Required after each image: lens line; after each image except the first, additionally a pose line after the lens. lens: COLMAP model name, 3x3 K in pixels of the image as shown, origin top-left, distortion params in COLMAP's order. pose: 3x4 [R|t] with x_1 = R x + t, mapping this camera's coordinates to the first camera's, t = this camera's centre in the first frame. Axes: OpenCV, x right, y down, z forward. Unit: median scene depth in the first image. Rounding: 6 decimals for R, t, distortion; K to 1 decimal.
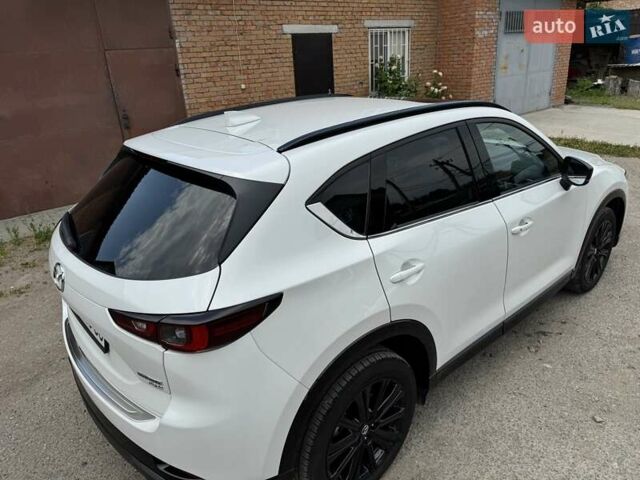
lens RADIAL K [[453.8, 0, 316.6], [0, 453.8, 237.5], [0, 0, 1]] dist [0.031728, -0.037286]
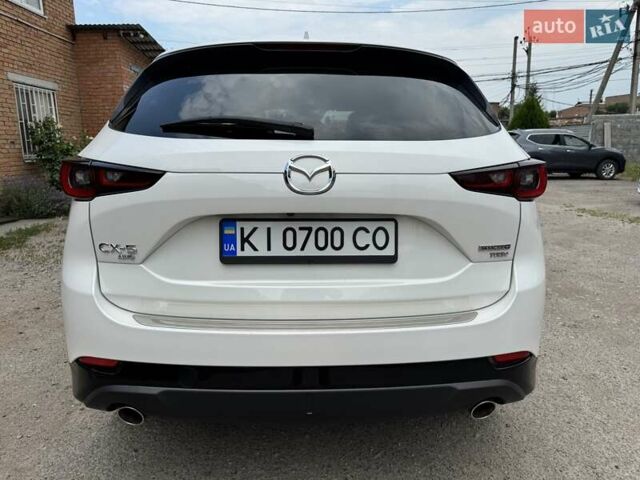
lens RADIAL K [[453.8, 0, 319.8], [0, 453.8, 242.6], [0, 0, 1]] dist [0.031728, -0.037286]
pose [[0.627588, -0.111556, 0.770512, -0.204131], [0.266310, 0.960741, -0.077814, 0.045087], [-0.731583, 0.254030, 0.632658, 0.112574]]
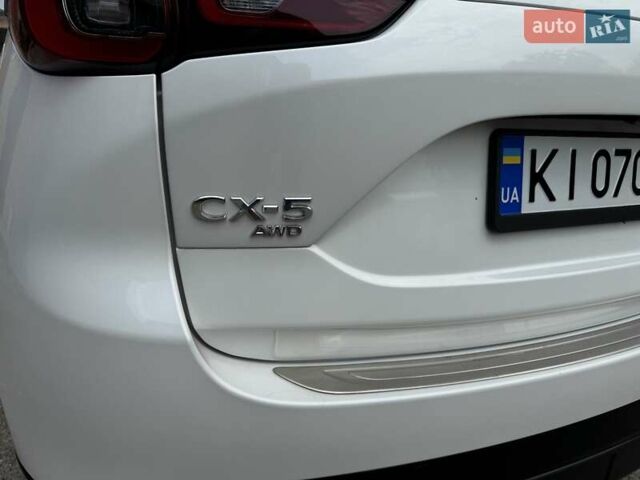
lens RADIAL K [[453.8, 0, 313.5], [0, 453.8, 243.5], [0, 0, 1]] dist [0.031728, -0.037286]
pose [[0.272784, -0.229827, 0.934221, -0.182661], [0.307118, 0.941044, 0.141829, 0.018248], [-0.911739, 0.248228, 0.327285, 0.223361]]
